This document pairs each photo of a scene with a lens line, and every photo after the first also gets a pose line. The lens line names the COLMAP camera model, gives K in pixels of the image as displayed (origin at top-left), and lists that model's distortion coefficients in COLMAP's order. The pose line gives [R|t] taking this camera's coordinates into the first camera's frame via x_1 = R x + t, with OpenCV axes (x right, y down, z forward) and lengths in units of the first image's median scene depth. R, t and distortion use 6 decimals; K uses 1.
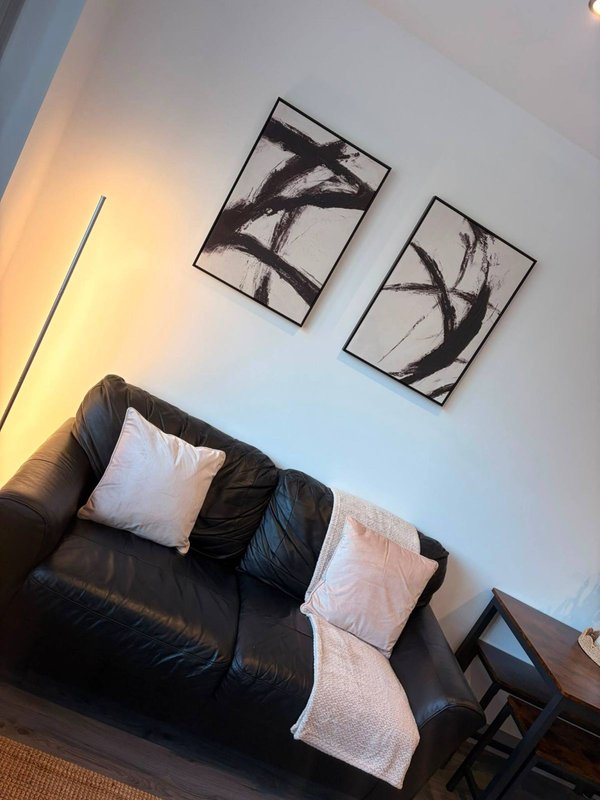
lens RADIAL K [[603.0, 0, 299.5], [0, 603.0, 403.1], [0, 0, 1]] dist [0.005090, -0.006851]
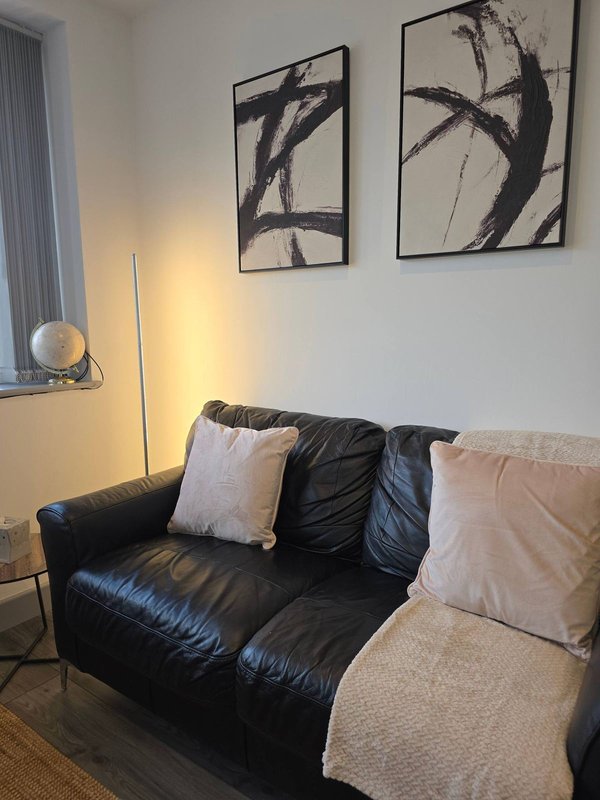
lens RADIAL K [[544.0, 0, 300.0], [0, 544.0, 398.0], [0, 0, 1]] dist [0.032584, -0.035039]
pose [[0.664298, -0.420654, -0.617866, 0.372387], [0.244938, 0.903478, -0.351758, 0.313453], [0.706197, 0.082333, 0.703212, 0.441974]]
